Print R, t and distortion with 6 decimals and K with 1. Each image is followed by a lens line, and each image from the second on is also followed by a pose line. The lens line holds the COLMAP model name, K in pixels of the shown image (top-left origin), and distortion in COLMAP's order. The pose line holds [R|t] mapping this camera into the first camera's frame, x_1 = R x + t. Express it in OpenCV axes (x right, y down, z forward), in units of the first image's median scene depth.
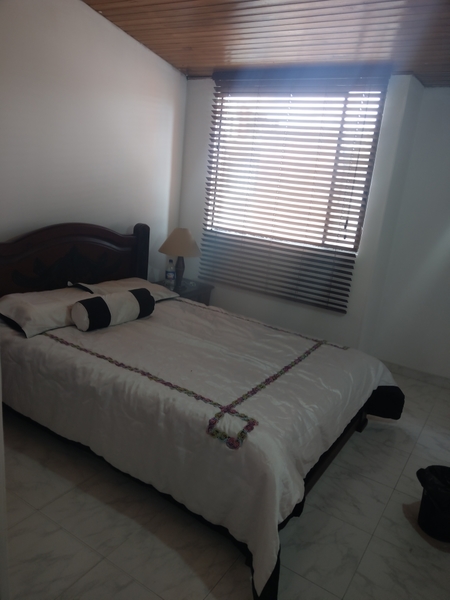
lens RADIAL K [[480.6, 0, 225.0], [0, 480.6, 300.0], [0, 0, 1]] dist [0.180706, -0.000459]
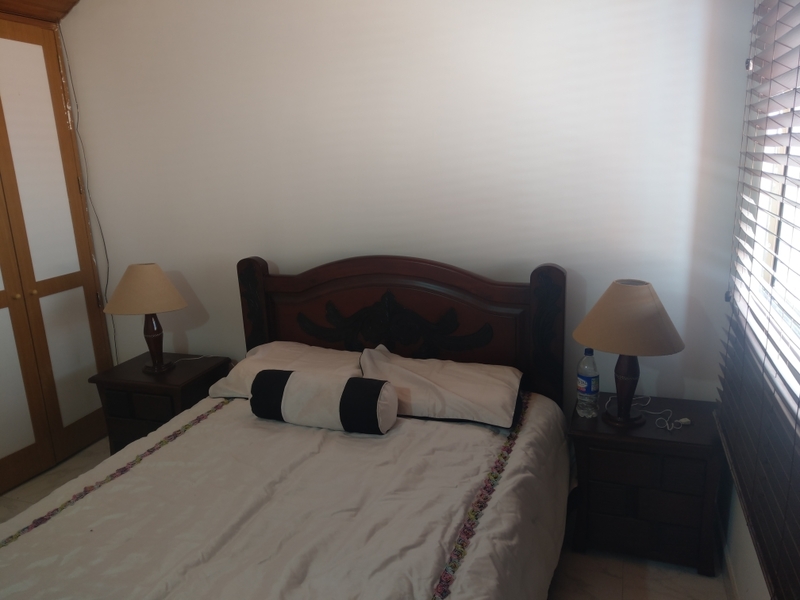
lens RADIAL K [[619.8, 0, 400.0], [0, 619.8, 300.0], [0, 0, 1]] dist [0.049172, -0.002518]
pose [[0.213726, 0.124377, -0.968944, 0.414587], [-0.192841, 0.977716, 0.082967, -0.147418], [0.957671, 0.169120, 0.232948, 0.724822]]
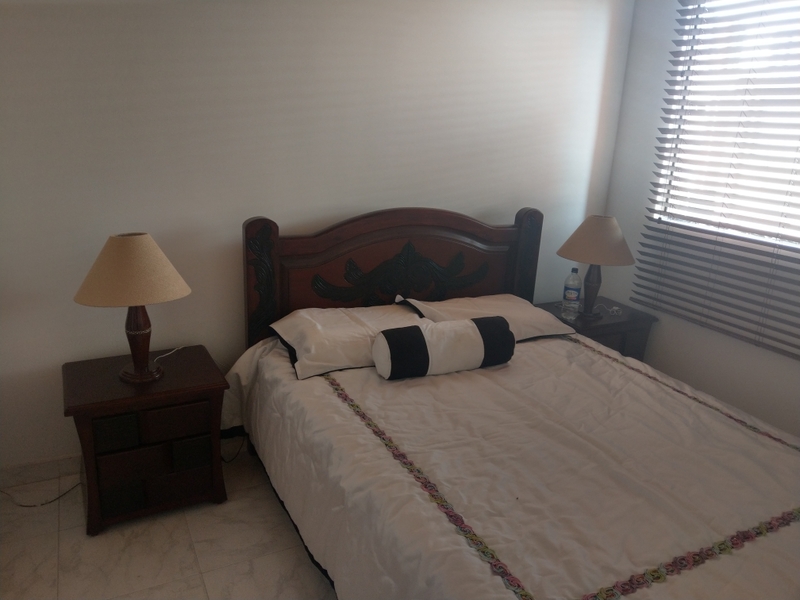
lens RADIAL K [[619.8, 0, 400.0], [0, 619.8, 300.0], [0, 0, 1]] dist [0.049172, -0.002518]
pose [[0.867457, 0.089400, -0.489414, 0.083432], [-0.090937, 0.995642, 0.020692, -0.042346], [0.489131, 0.026557, 0.871806, 0.232741]]
